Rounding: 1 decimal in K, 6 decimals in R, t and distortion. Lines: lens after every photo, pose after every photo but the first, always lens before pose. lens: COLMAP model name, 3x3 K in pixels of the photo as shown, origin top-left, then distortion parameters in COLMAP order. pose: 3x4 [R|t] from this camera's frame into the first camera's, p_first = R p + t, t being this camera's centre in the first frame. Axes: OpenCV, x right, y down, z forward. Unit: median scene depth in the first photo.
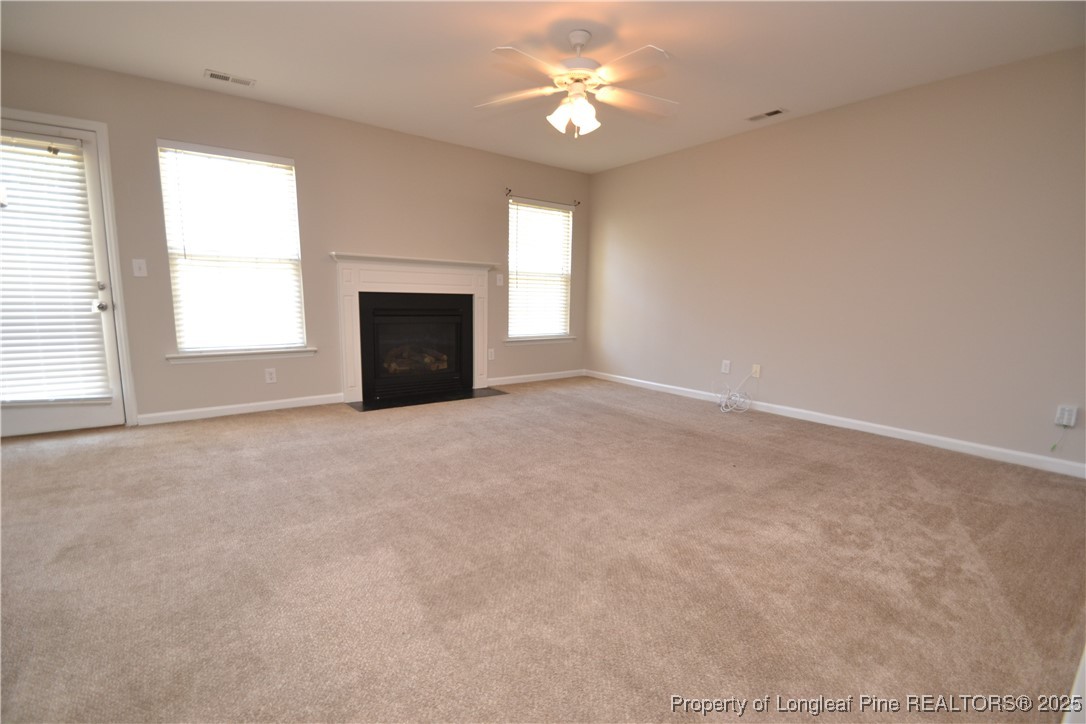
lens RADIAL K [[485.4, 0, 534.7], [0, 485.4, 374.2], [0, 0, 1]] dist [0.008310, -0.015540]
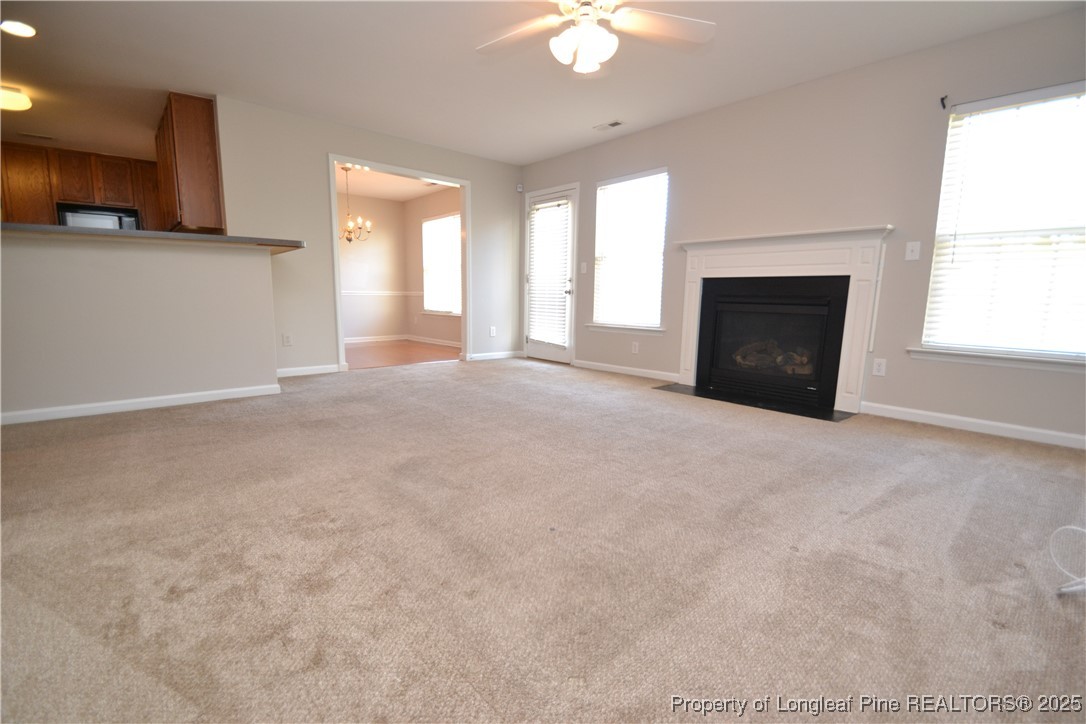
lens RADIAL K [[485.4, 0, 534.7], [0, 485.4, 374.2], [0, 0, 1]] dist [0.008310, -0.015540]
pose [[0.075400, 0.146444, -0.986341, 0.783176], [-0.167082, 0.977028, 0.132288, -0.059356], [0.983056, 0.154826, 0.098136, 0.714104]]
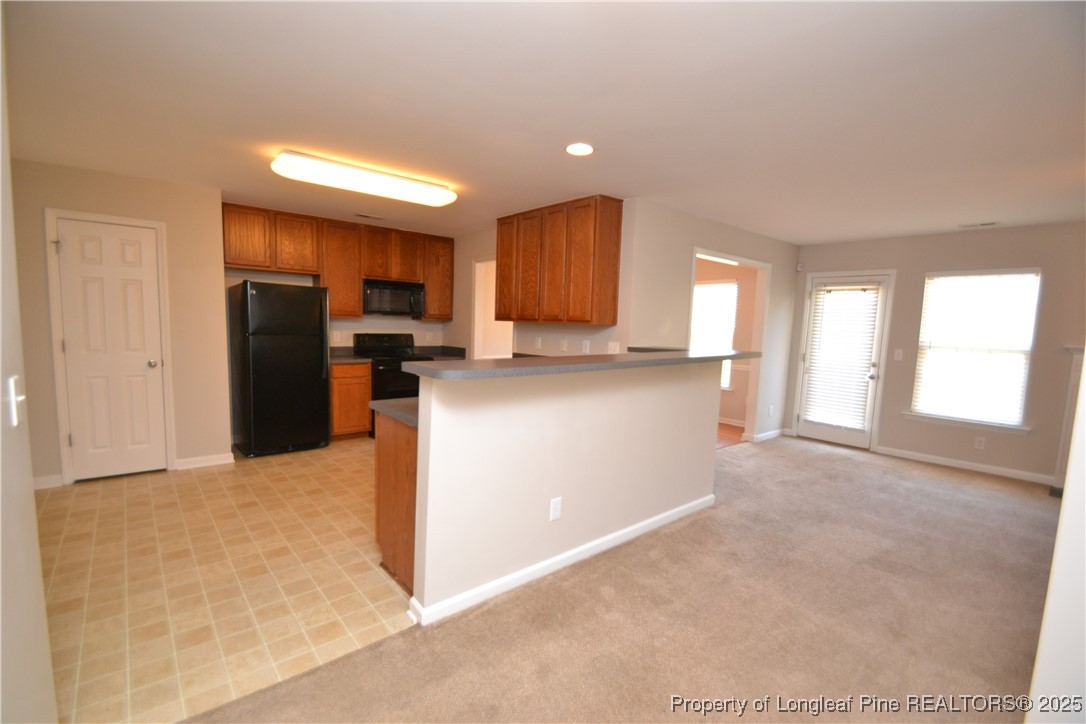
lens RADIAL K [[485.4, 0, 534.7], [0, 485.4, 374.2], [0, 0, 1]] dist [0.008310, -0.015540]
pose [[0.051932, 0.093445, -0.994269, 0.672955], [-0.186196, 0.979060, 0.082290, -0.065534], [0.981139, 0.180855, 0.068244, -0.245894]]
